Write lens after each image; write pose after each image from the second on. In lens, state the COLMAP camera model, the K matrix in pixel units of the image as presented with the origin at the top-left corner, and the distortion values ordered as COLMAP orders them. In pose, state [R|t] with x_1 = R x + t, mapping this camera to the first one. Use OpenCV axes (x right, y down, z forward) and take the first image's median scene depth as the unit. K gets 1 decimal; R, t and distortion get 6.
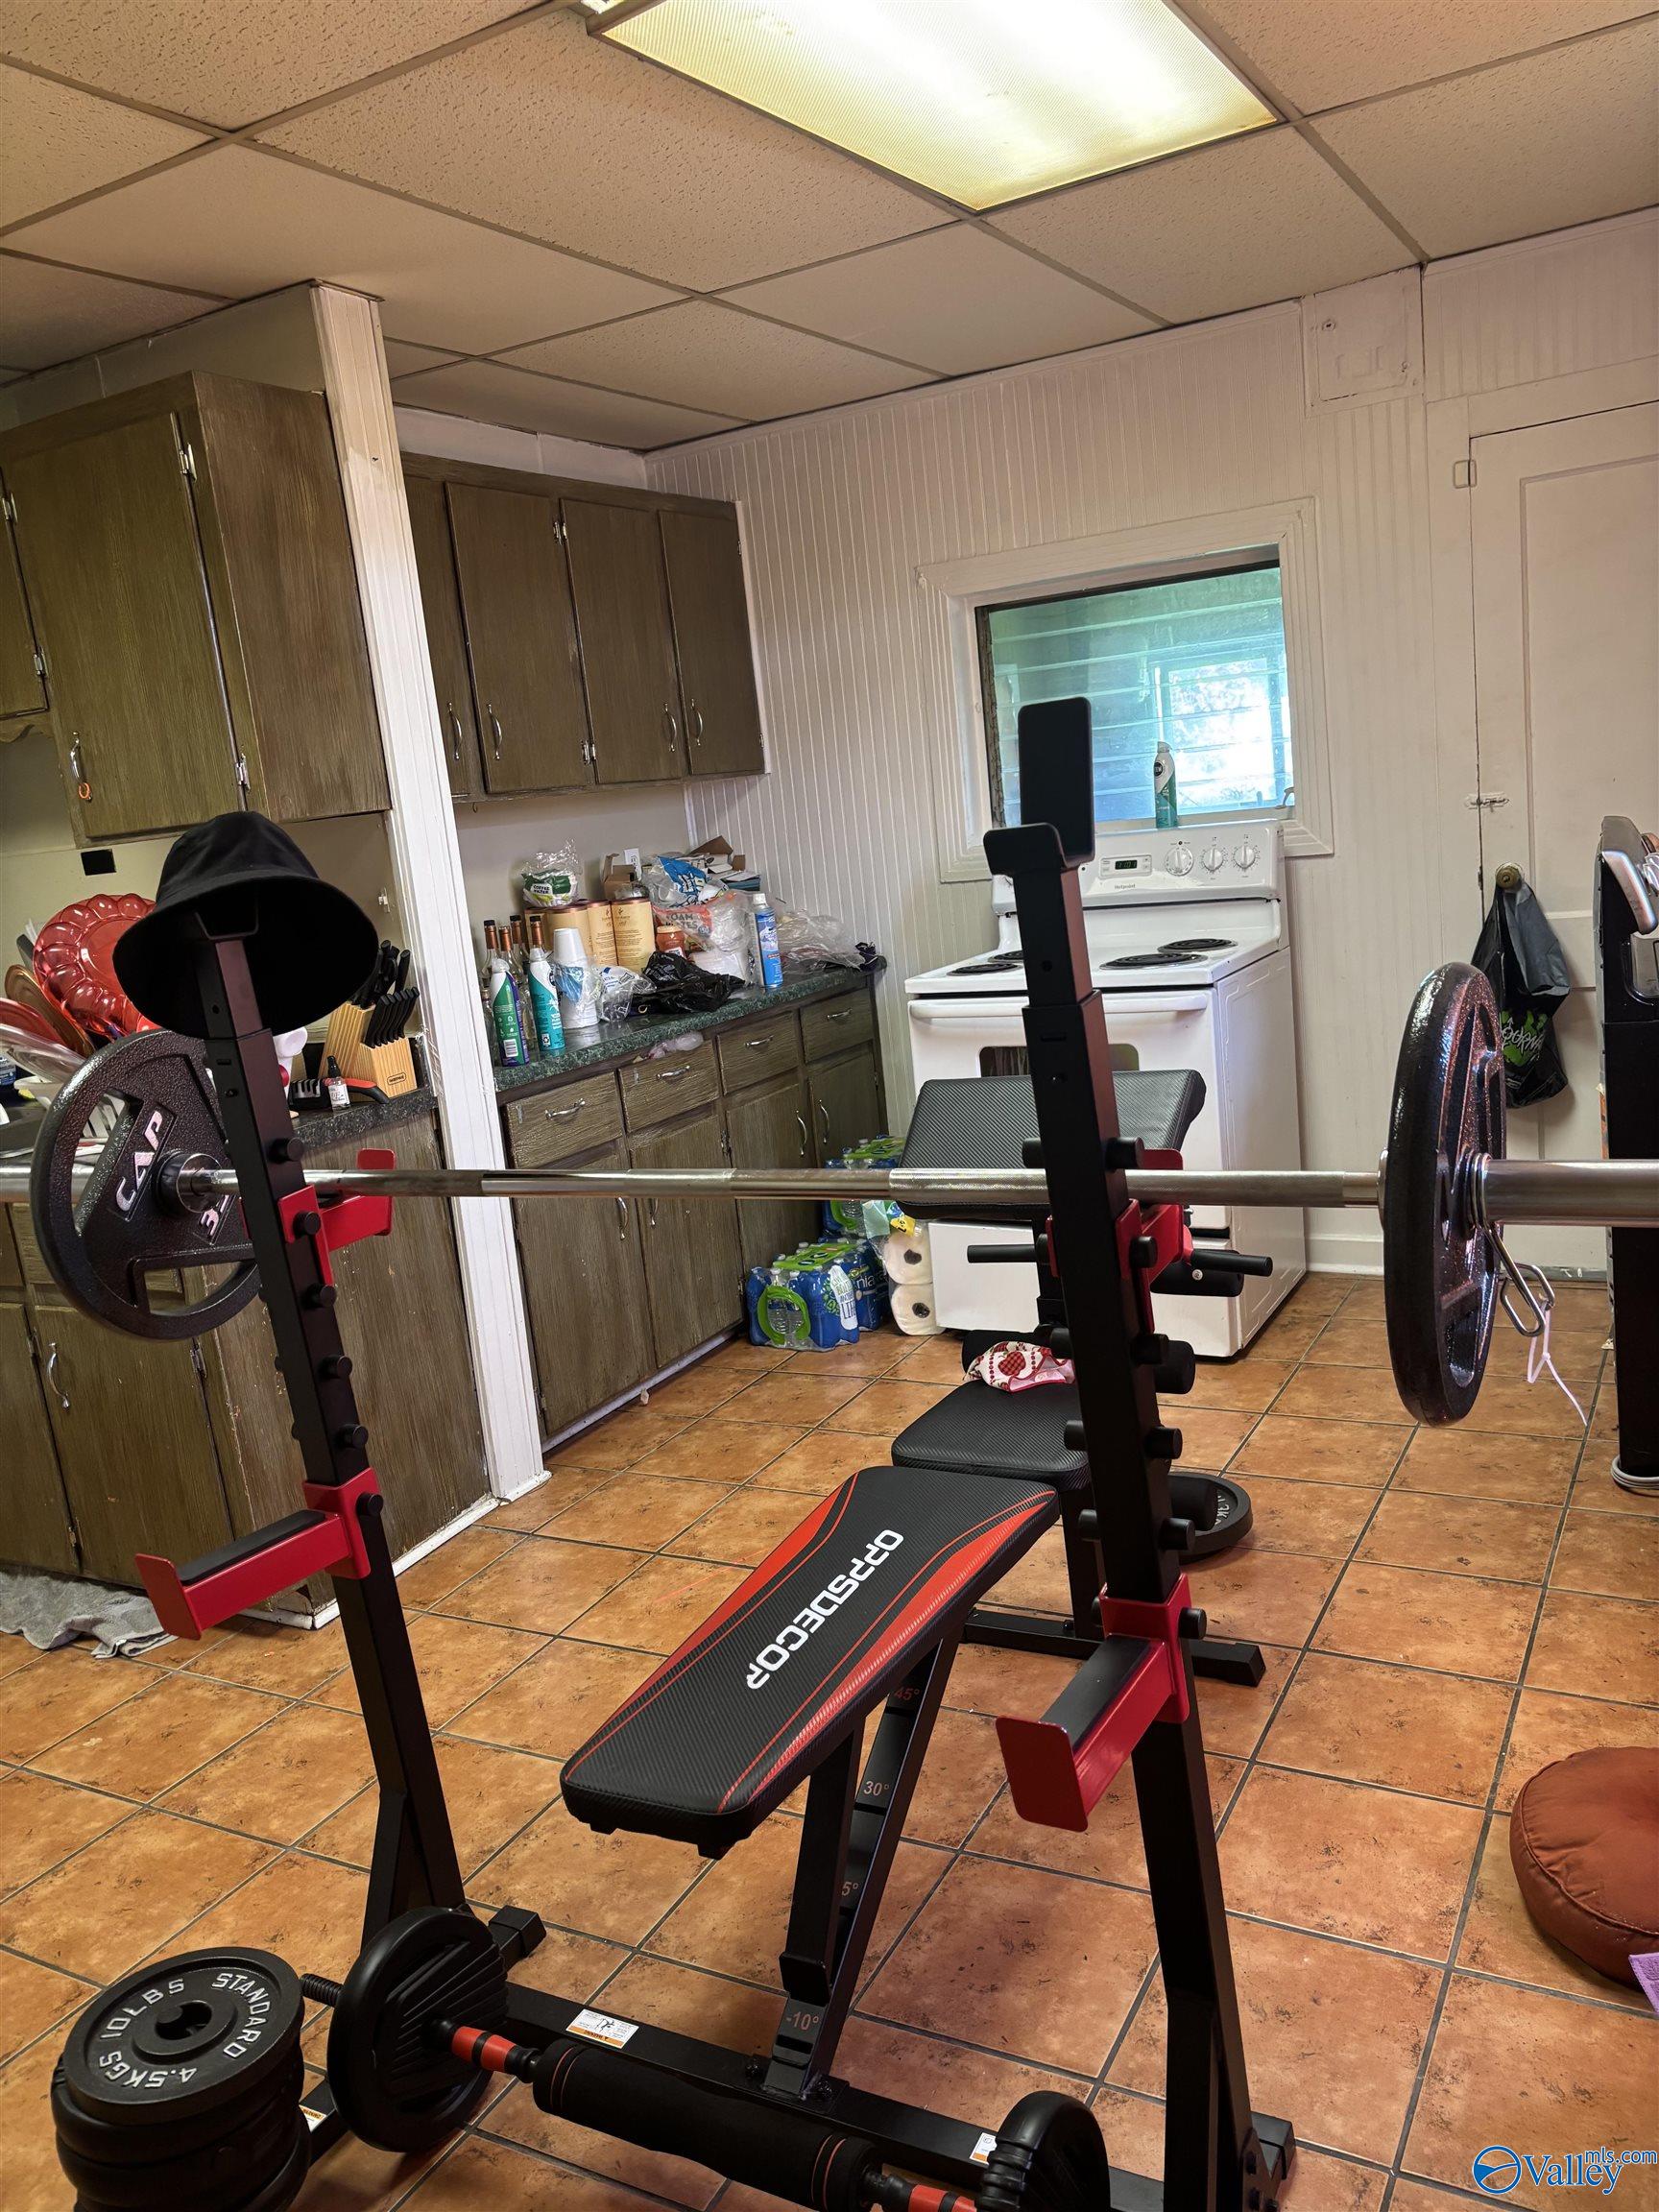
lens RADIAL K [[1685.7, 0, 840.5], [0, 1685.7, 1101.5], [0, 0, 1]] dist [0.060466, -0.071204]
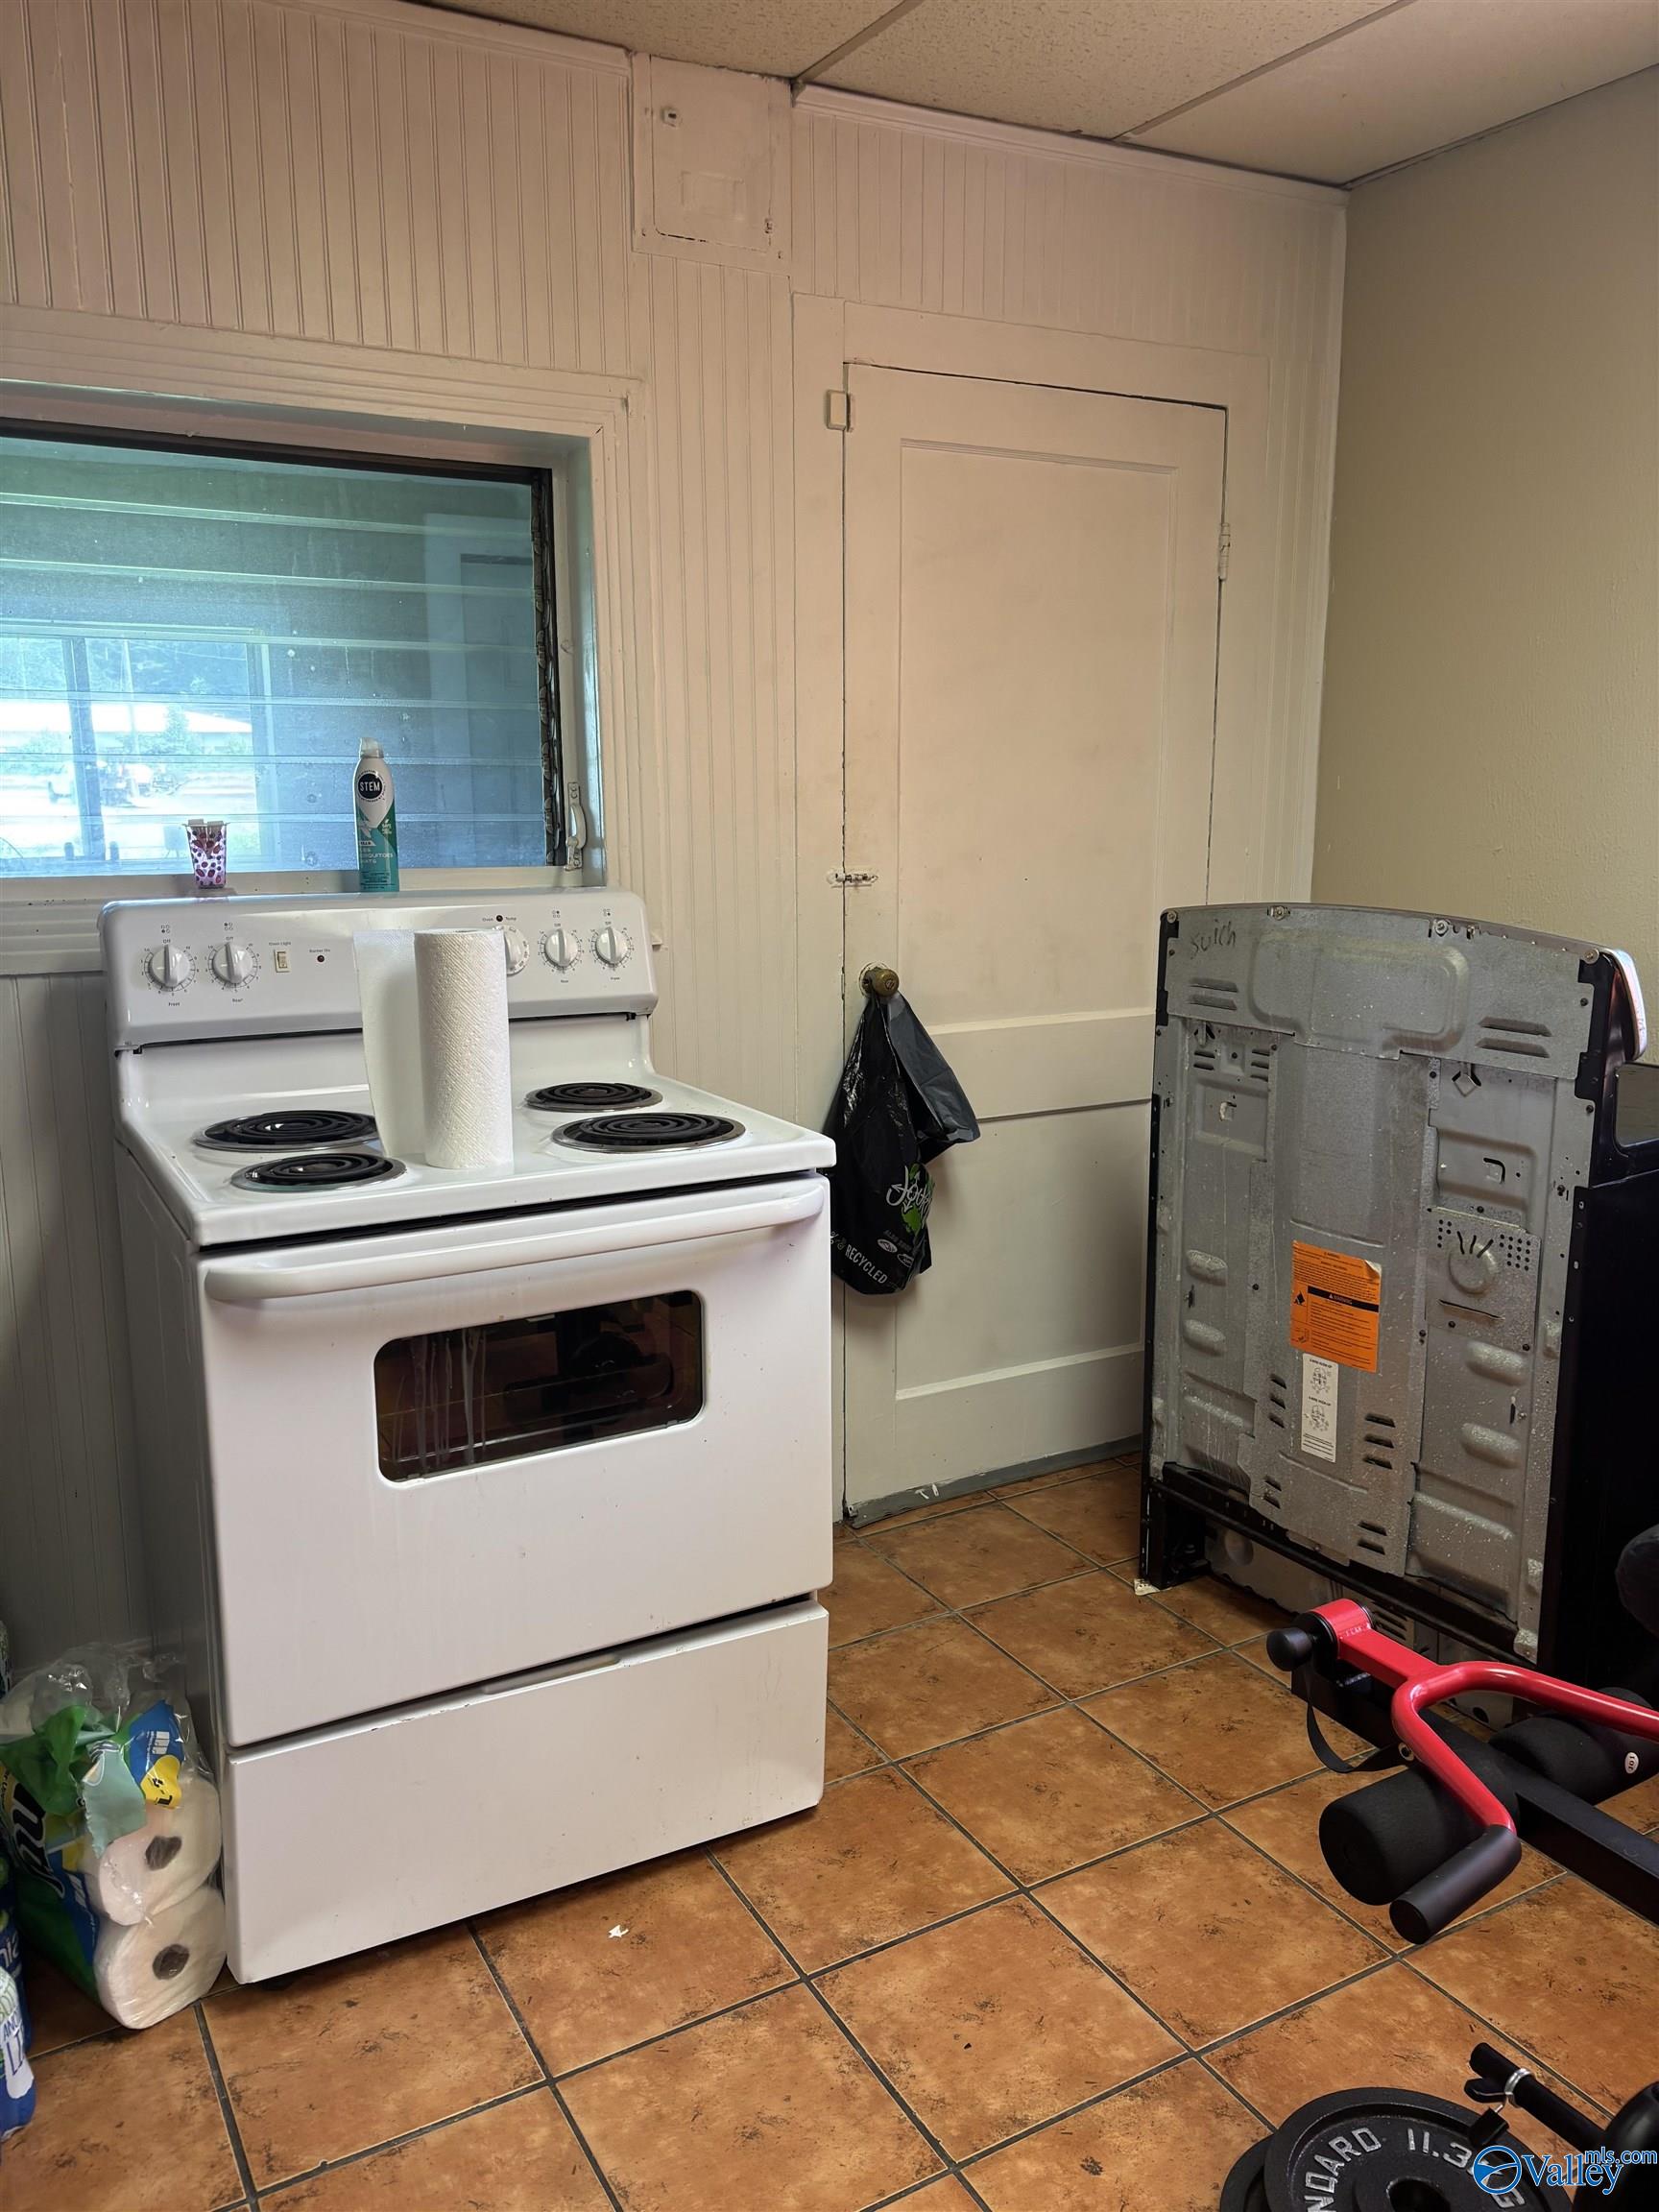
lens RADIAL K [[1685.7, 0, 815.4], [0, 1685.7, 1096.4], [0, 0, 1]] dist [0.060466, -0.071204]
pose [[0.525179, -0.056559, 0.849110, -0.228520], [0.105902, 0.994376, 0.000734, -0.081798], [-0.844376, 0.089537, 0.528215, 0.608842]]
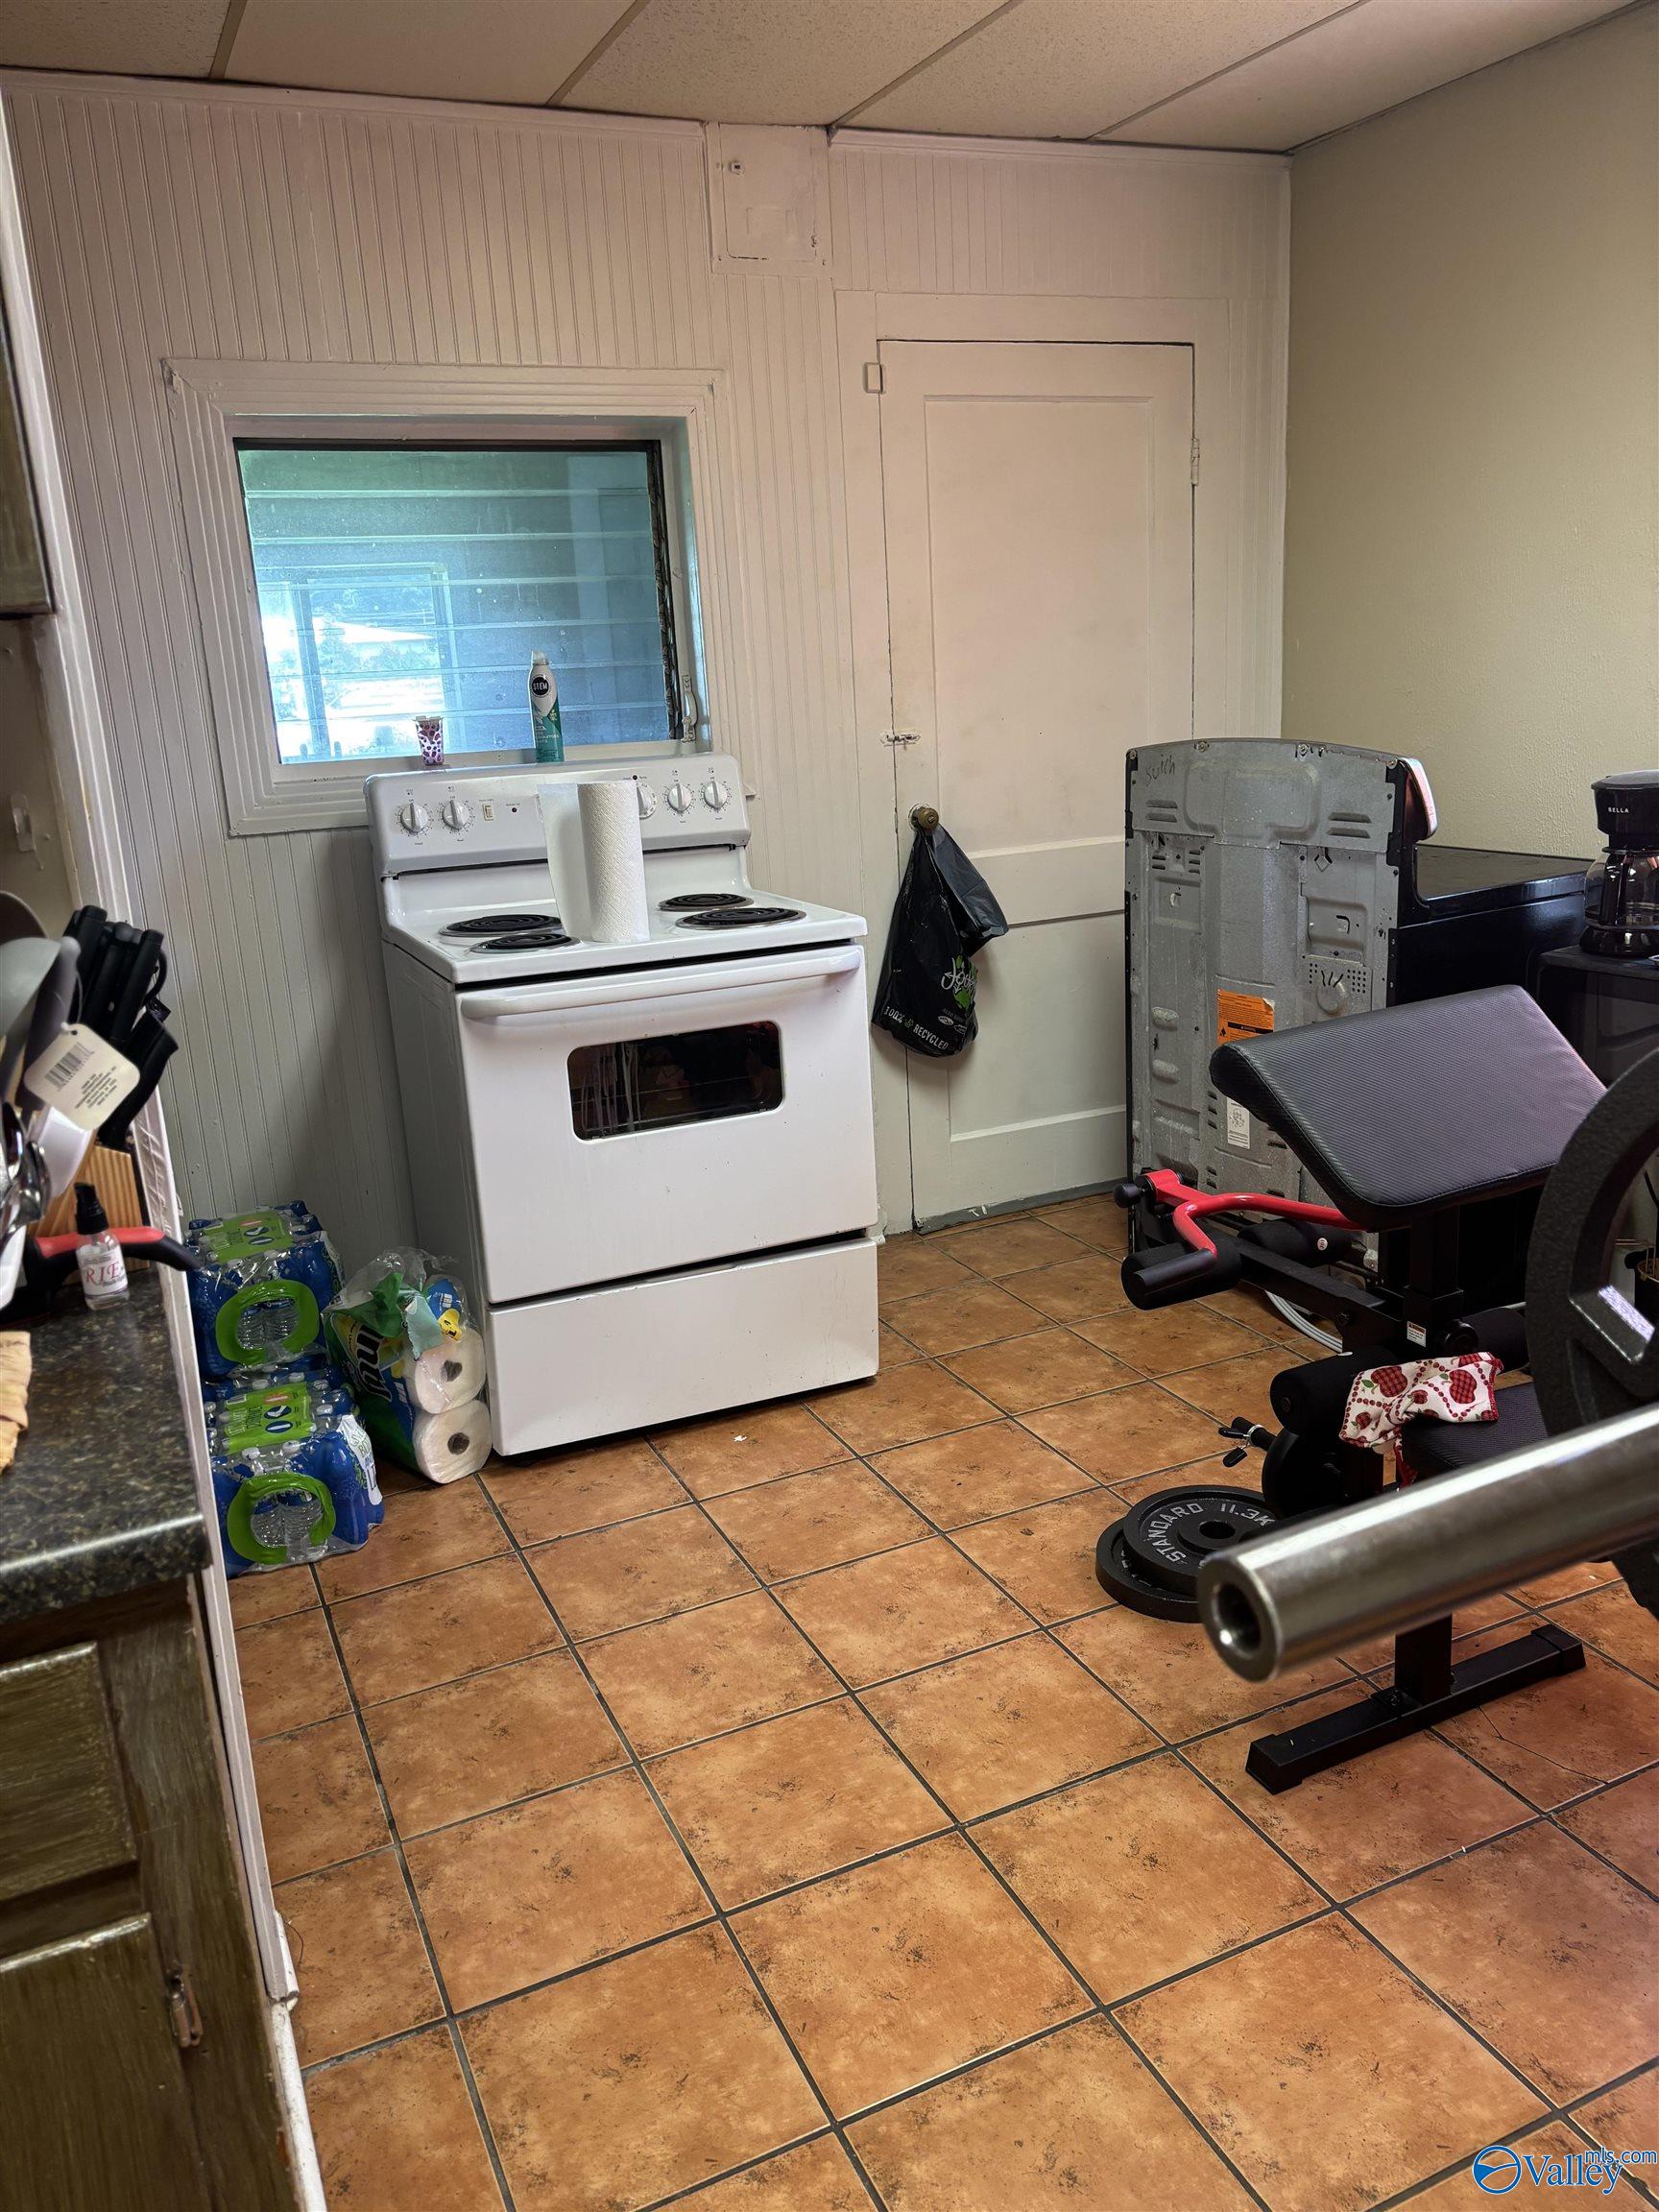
lens RADIAL K [[1685.7, 0, 826.0], [0, 1685.7, 1113.1], [0, 0, 1]] dist [0.060466, -0.071204]
pose [[0.594077, -0.136275, 0.792781, -0.398937], [0.140053, 0.988016, 0.064885, -0.034712], [-0.792122, 0.072485, 0.606043, 0.450139]]
